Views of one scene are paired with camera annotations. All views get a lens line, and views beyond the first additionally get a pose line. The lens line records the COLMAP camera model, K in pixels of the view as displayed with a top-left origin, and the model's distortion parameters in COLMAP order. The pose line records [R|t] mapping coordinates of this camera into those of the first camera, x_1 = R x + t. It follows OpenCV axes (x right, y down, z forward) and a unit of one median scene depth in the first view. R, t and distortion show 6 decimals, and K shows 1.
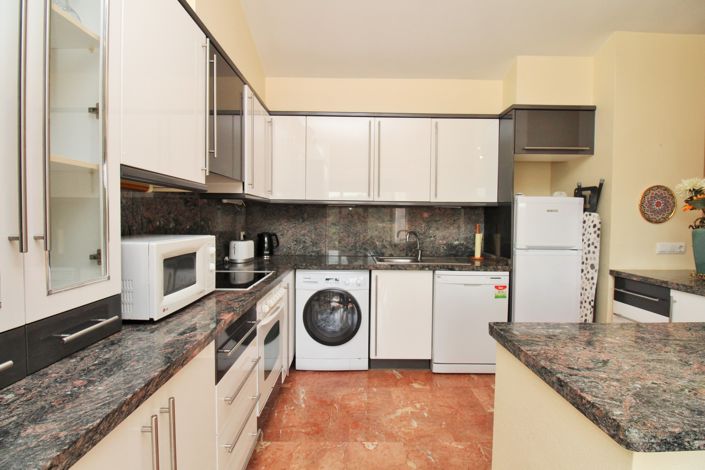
lens RADIAL K [[329.9, 0, 358.1], [0, 329.9, 229.9], [0, 0, 1]] dist [0.000917, -0.014798]
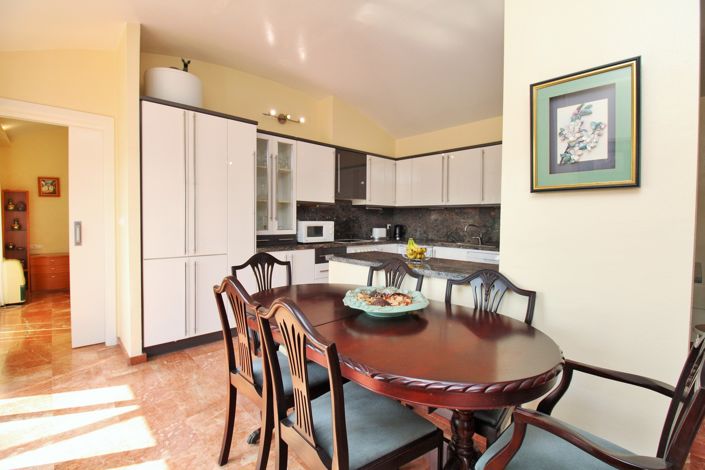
lens RADIAL K [[329.9, 0, 358.1], [0, 329.9, 229.9], [0, 0, 1]] dist [0.000917, -0.014798]
pose [[0.670607, 0.019932, -0.741545, 1.035049], [-0.028481, 0.999594, 0.001111, 0.046374], [0.741265, 0.020375, 0.670903, -0.412886]]
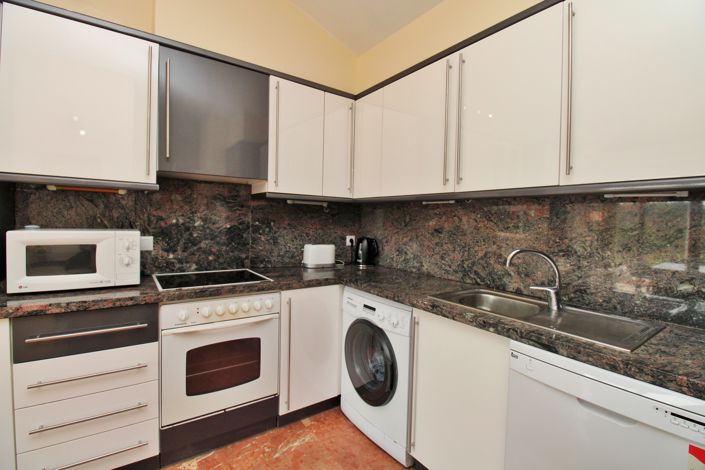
lens RADIAL K [[329.9, 0, 358.1], [0, 329.9, 229.9], [0, 0, 1]] dist [0.000917, -0.014798]
pose [[0.564819, 0.025434, -0.824823, 0.481436], [-0.047245, 0.998882, -0.001551, -0.011971], [0.823861, 0.039845, 0.565389, 0.576578]]
